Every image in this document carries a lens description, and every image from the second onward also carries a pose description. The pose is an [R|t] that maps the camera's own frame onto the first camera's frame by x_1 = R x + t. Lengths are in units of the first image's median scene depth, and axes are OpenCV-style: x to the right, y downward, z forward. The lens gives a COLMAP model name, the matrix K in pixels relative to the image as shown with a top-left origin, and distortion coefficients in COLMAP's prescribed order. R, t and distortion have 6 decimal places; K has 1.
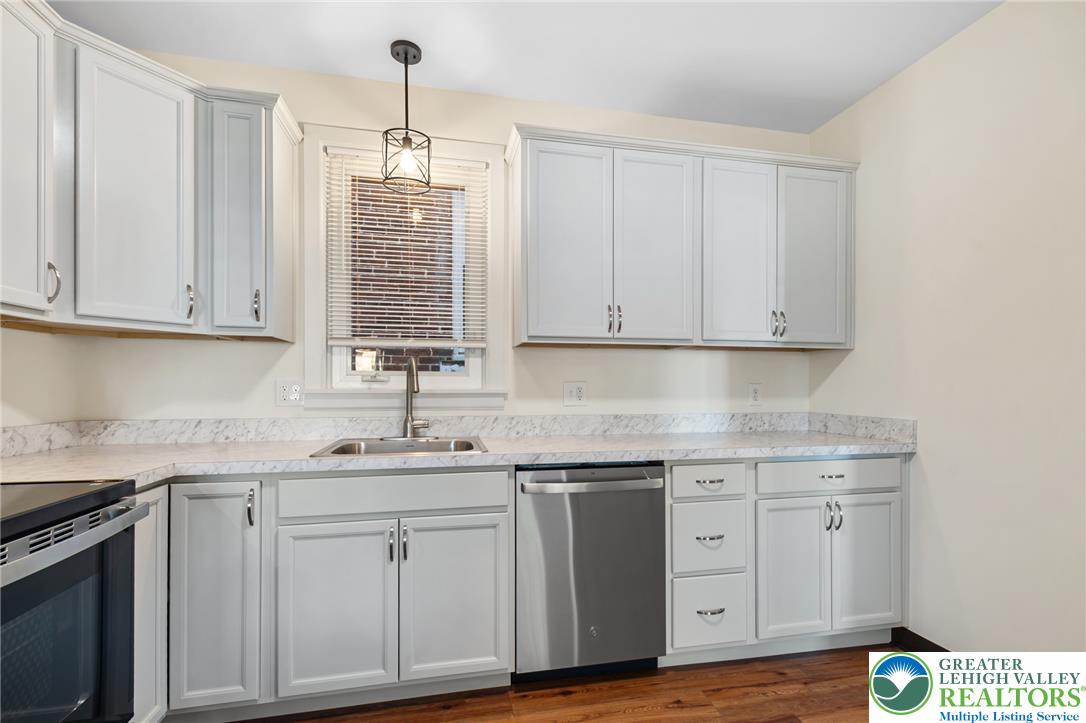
lens RADIAL K [[495.7, 0, 548.7], [0, 495.7, 387.9], [0, 0, 1]] dist [0.002725, 0.000136]
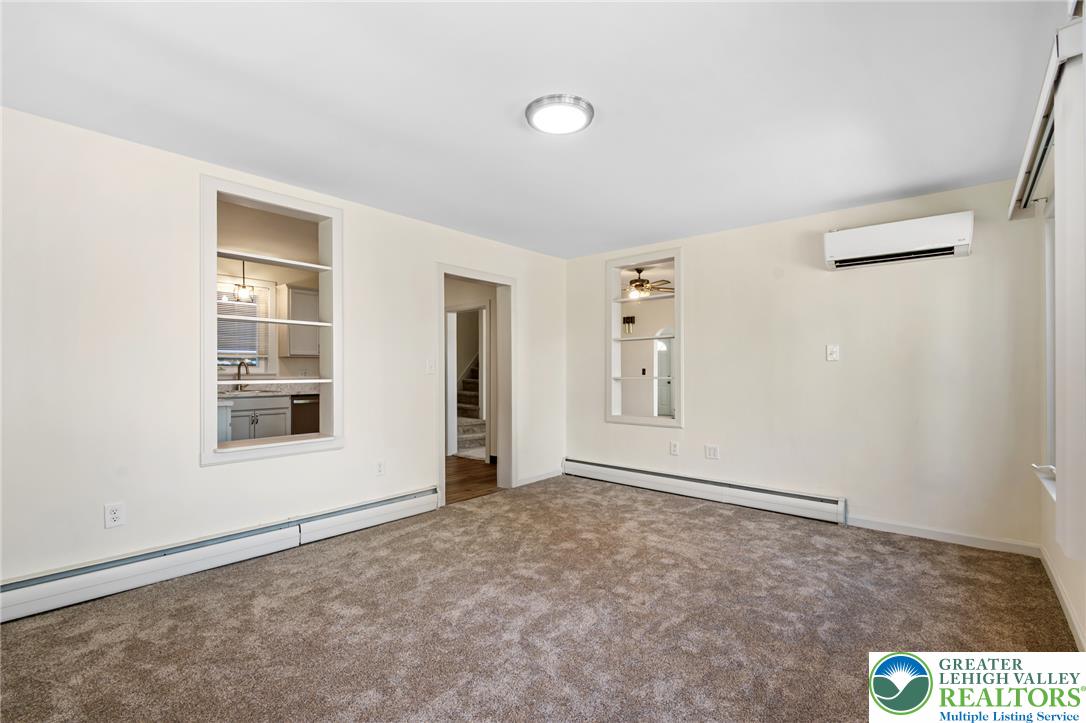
lens RADIAL K [[486.9, 0, 547.1], [0, 486.9, 371.2], [0, 0, 1]] dist [0.002907, 0.000062]
pose [[0.795152, -0.000094, 0.606410, -0.593138], [0.002506, 0.999992, -0.003131, 0.007140], [-0.606405, 0.004009, 0.795146, -2.290567]]
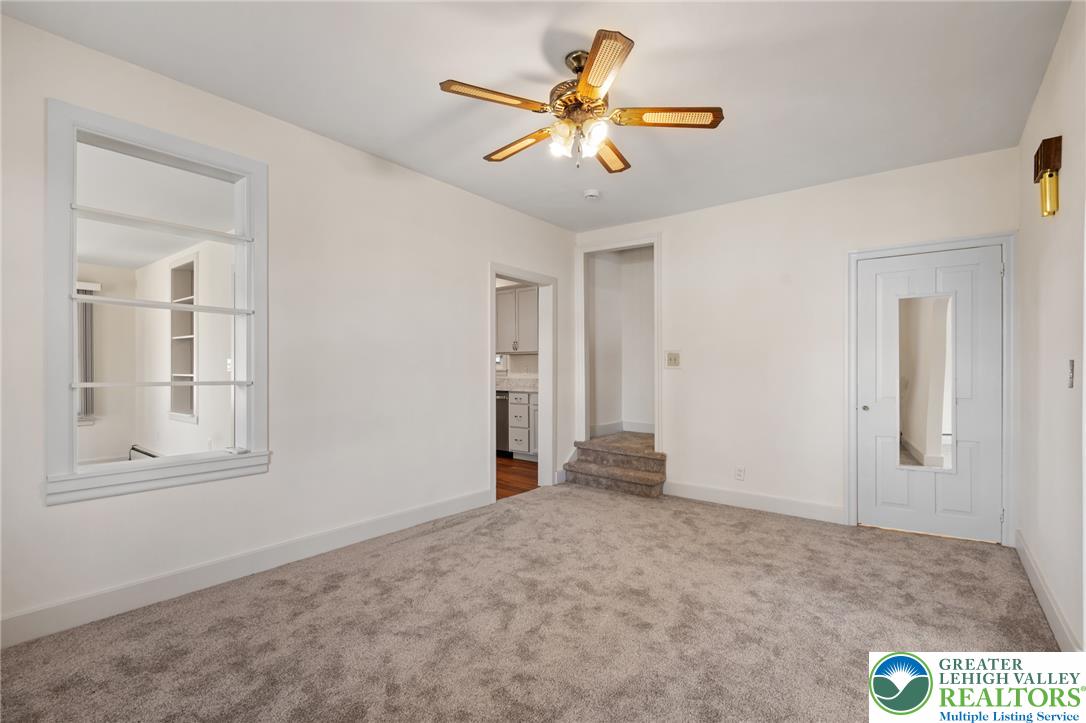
lens RADIAL K [[486.9, 0, 547.1], [0, 486.9, 371.2], [0, 0, 1]] dist [0.002907, 0.000062]
pose [[0.641410, 0.004809, -0.767183, 2.638551], [-0.001349, 0.999986, 0.005140, -0.000173], [0.767197, -0.002262, 0.641407, -0.783831]]
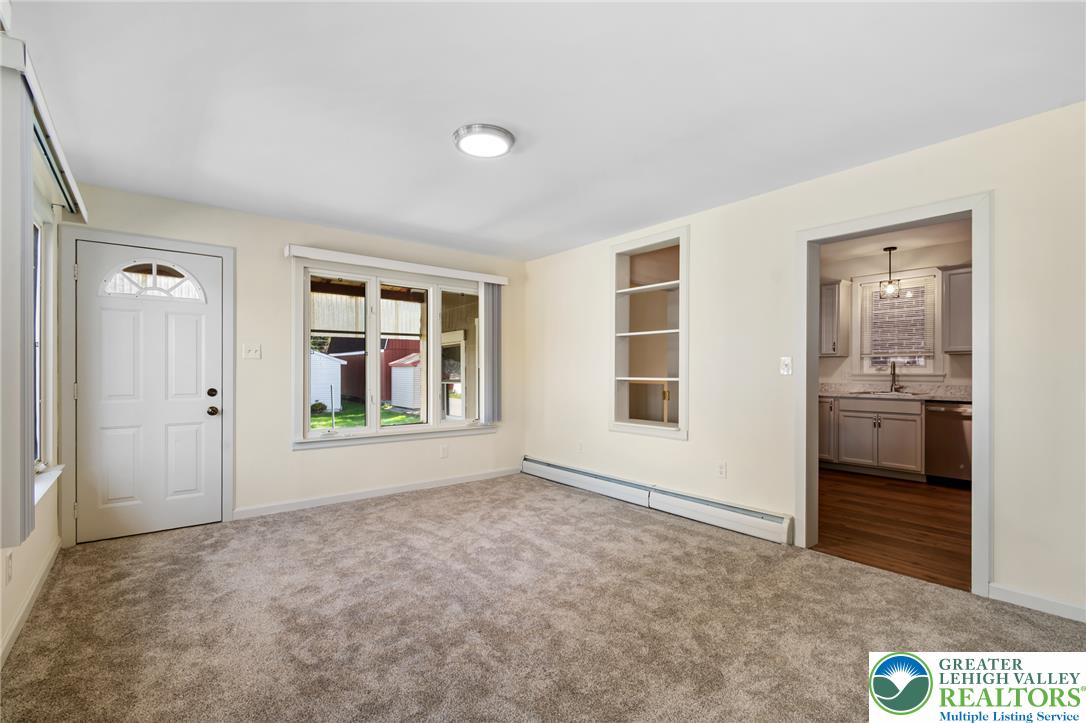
lens RADIAL K [[486.9, 0, 547.1], [0, 486.9, 371.2], [0, 0, 1]] dist [0.002907, 0.000062]
pose [[0.454616, -0.000391, -0.890687, 1.225780], [-0.005377, 0.999980, -0.003183, 0.010628], [0.890671, 0.006237, 0.454605, -1.861749]]
